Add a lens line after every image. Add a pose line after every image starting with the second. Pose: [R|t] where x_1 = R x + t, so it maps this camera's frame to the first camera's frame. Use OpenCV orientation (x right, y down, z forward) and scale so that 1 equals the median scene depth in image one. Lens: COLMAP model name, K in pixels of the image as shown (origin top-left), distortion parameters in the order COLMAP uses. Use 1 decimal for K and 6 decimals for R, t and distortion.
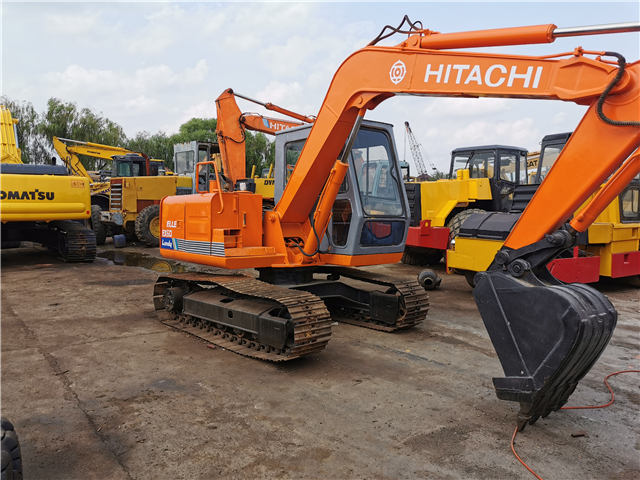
lens RADIAL K [[488.4, 0, 320.0], [0, 488.4, 240.0], [0, 0, 1]] dist [0.057944, -0.064211]
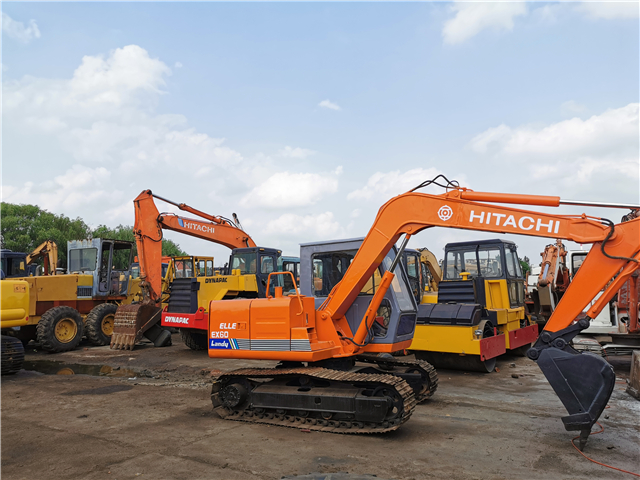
lens RADIAL K [[488.4, 0, 320.0], [0, 488.4, 240.0], [0, 0, 1]] dist [0.057944, -0.064211]
pose [[0.934264, 0.009841, 0.356448, -0.566408], [0.053867, 0.984252, -0.168362, -0.028705], [-0.352491, 0.176495, 0.919021, -0.156717]]
